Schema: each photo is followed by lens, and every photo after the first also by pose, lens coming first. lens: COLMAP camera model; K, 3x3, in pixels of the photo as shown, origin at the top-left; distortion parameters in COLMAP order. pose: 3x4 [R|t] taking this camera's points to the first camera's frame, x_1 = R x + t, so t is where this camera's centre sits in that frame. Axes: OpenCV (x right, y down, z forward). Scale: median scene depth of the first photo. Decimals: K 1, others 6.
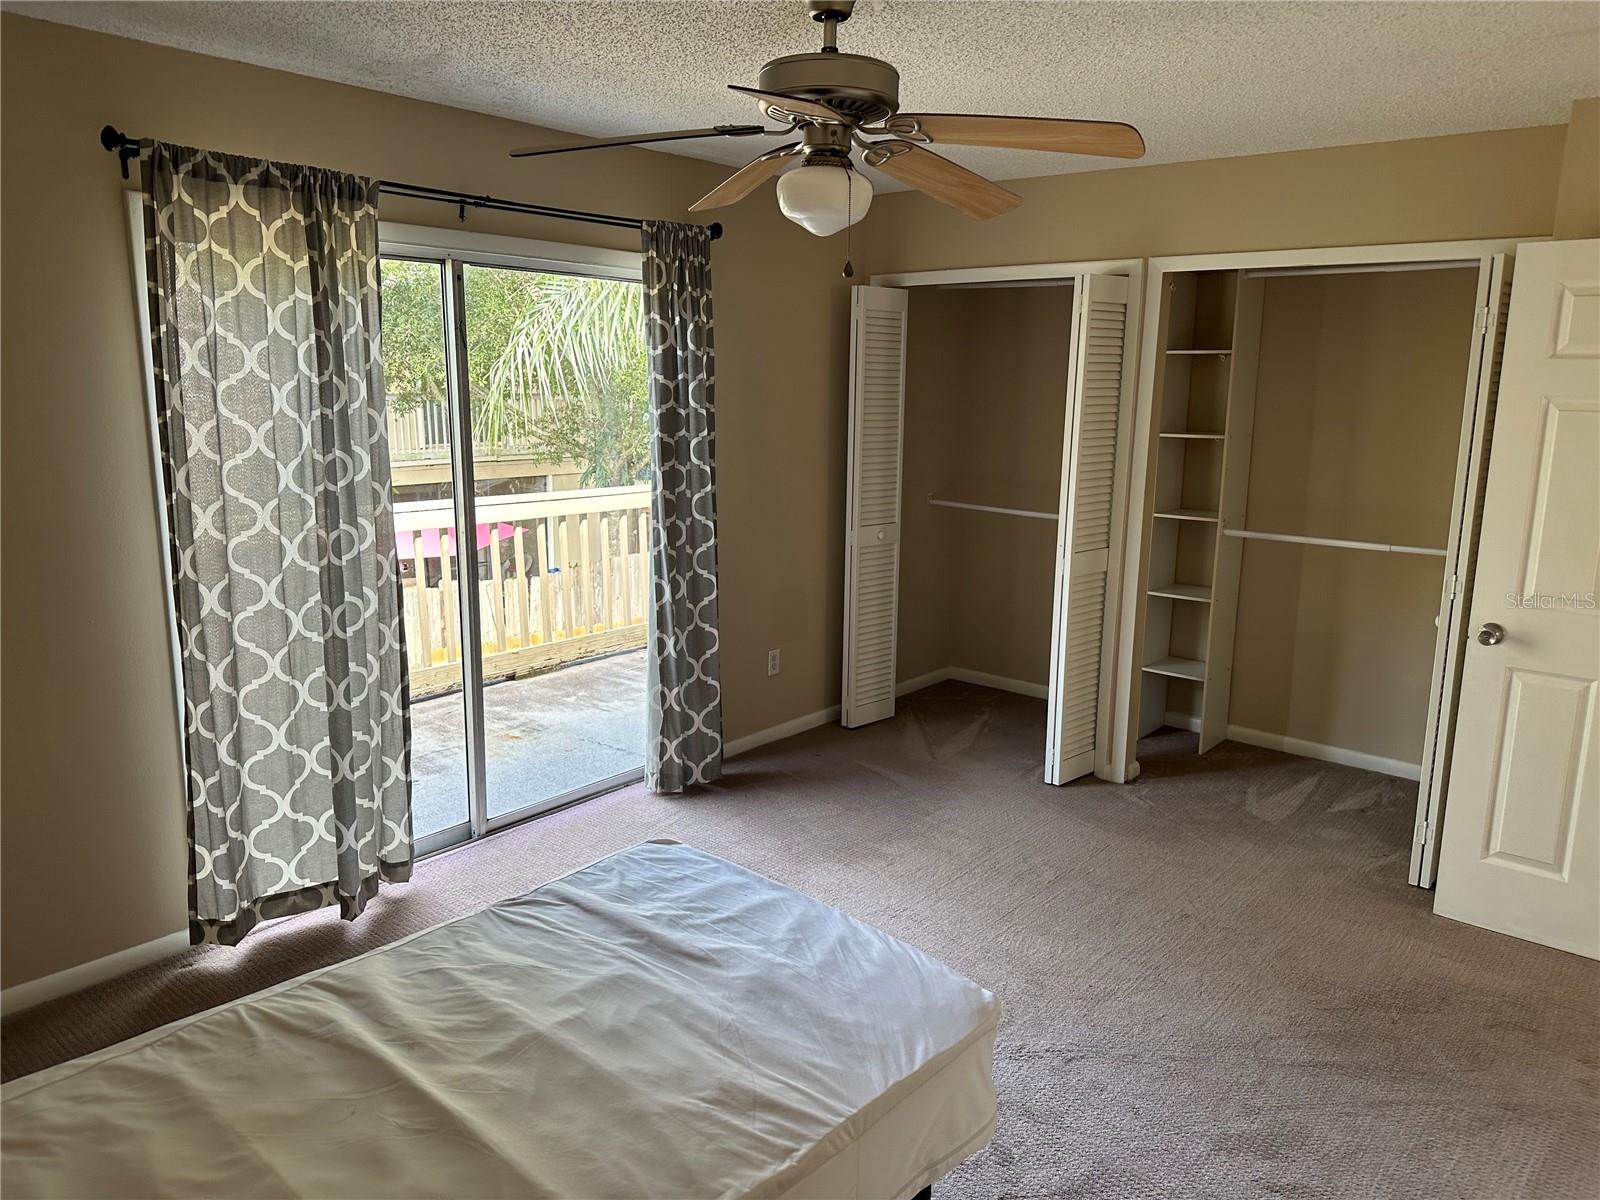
lens RADIAL K [[1118.7, 0, 804.5], [0, 1118.7, 593.5], [0, 0, 1]] dist [0.125055, -0.180963]
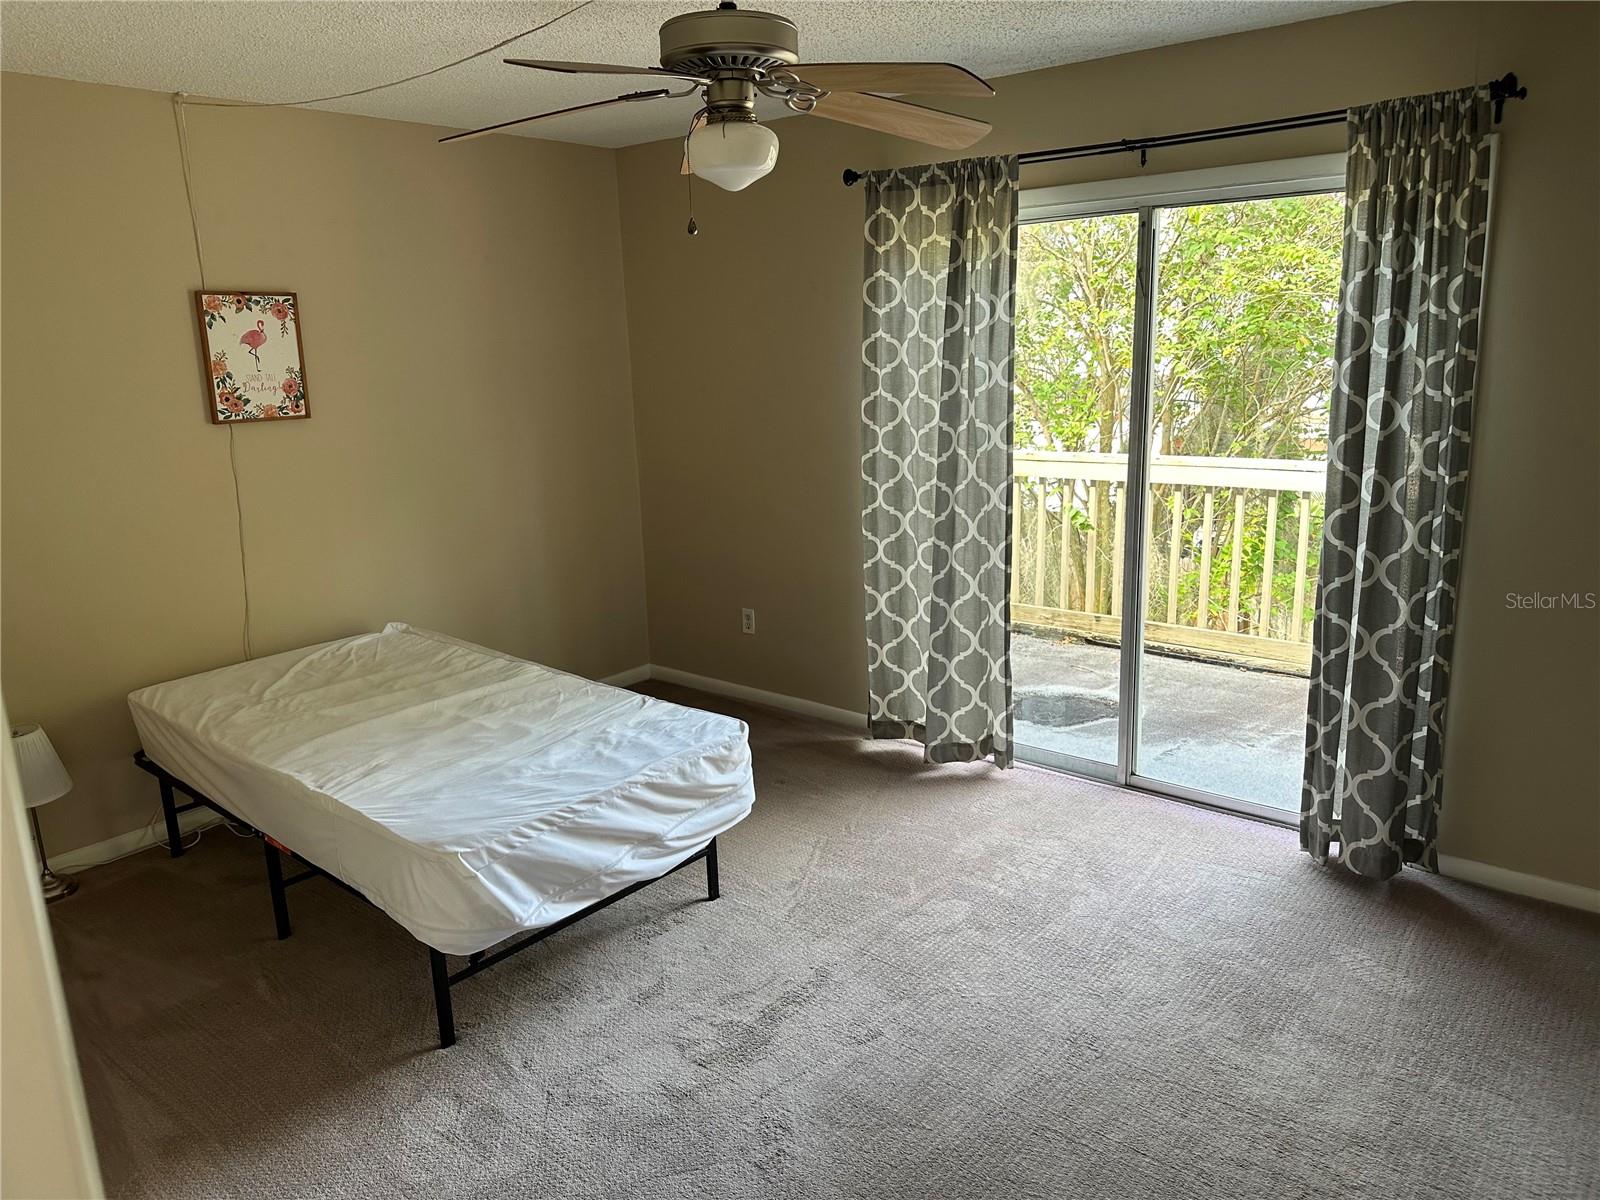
lens RADIAL K [[1118.7, 0, 804.5], [0, 1118.7, 593.5], [0, 0, 1]] dist [0.125055, -0.180963]
pose [[0.009339, 0.213082, -0.976990, 0.891254], [-0.164305, 0.964080, 0.208695, -0.154371], [0.986365, 0.158576, 0.044014, 0.876649]]
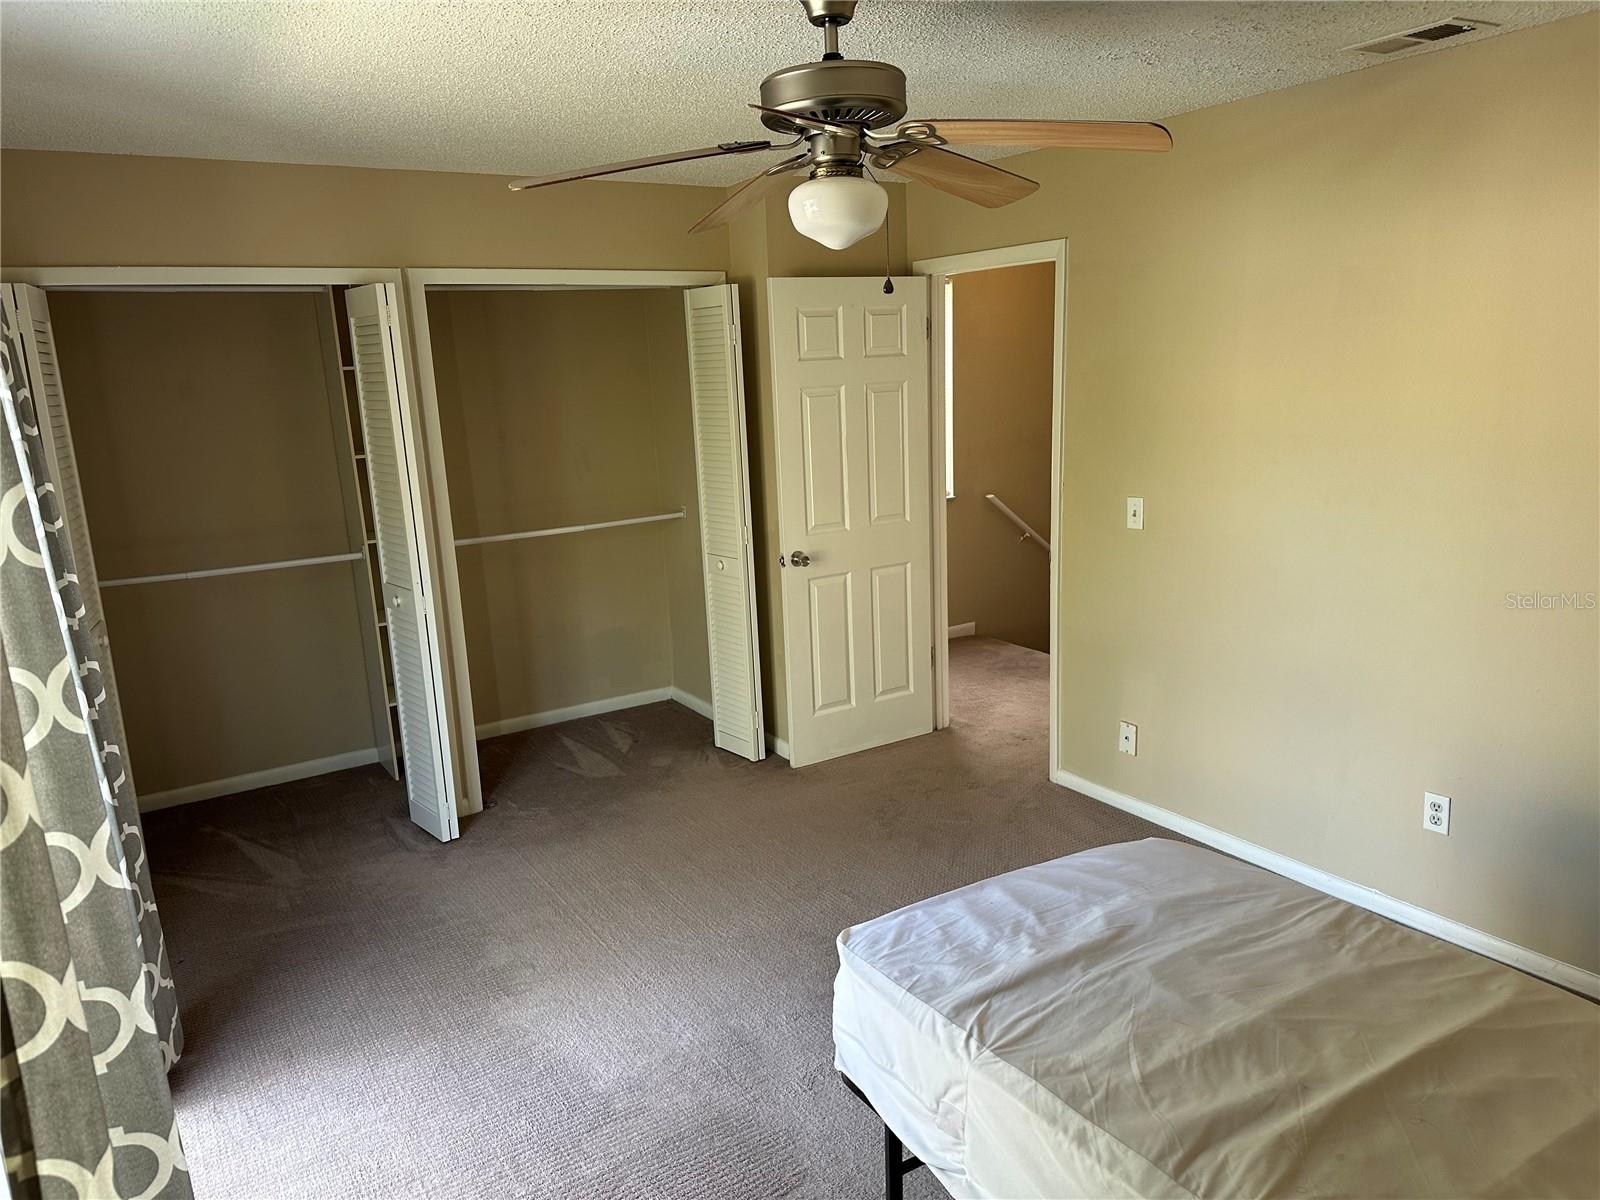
lens RADIAL K [[1122.9, 0, 794.6], [0, 1122.9, 618.0], [0, 0, 1]] dist [0.060911, -0.062310]
pose [[0.293288, -0.244191, 0.924312, -0.782725], [0.231648, 0.956170, 0.179104, -0.160517], [-0.927535, 0.161586, 0.336999, 0.623038]]
